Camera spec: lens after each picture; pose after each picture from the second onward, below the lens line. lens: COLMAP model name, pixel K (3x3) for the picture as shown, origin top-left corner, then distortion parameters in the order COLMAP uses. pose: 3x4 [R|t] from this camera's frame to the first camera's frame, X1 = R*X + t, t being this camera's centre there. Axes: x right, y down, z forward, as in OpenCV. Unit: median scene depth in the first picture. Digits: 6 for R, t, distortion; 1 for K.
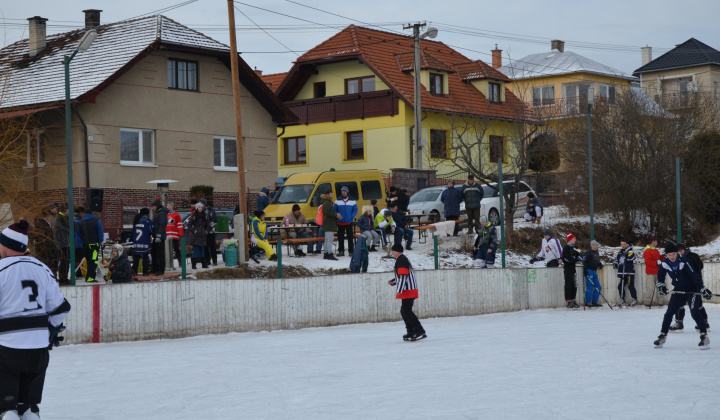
lens RADIAL K [[1331.3, 0, 359.4], [0, 1331.3, 253.5], [0, 0, 1]] dist [-0.035328, 0.082329]
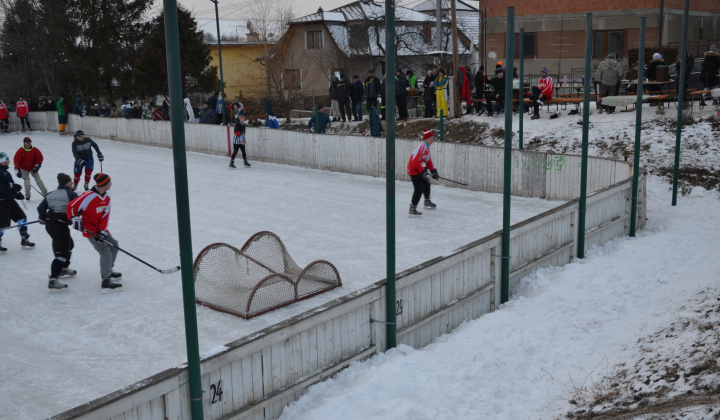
lens RADIAL K [[748.4, 0, 360.0], [0, 748.4, 210.0], [0, 0, 1]] dist [-0.026613, -0.002437]
pose [[-0.009246, 0.223337, -0.974698, 0.663387], [0.025014, 0.974486, 0.223051, -0.071271], [0.999644, -0.022319, -0.014597, 0.929223]]
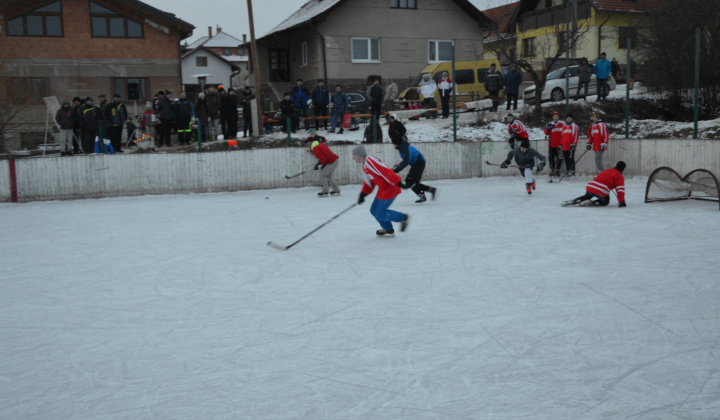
lens RADIAL K [[748.4, 0, 360.0], [0, 748.4, 210.0], [0, 0, 1]] dist [-0.026613, -0.002437]
pose [[0.886471, 0.053877, -0.459637, 0.355990], [0.006067, 0.991762, 0.127952, -0.014854], [0.462744, -0.116214, 0.878842, 0.386515]]
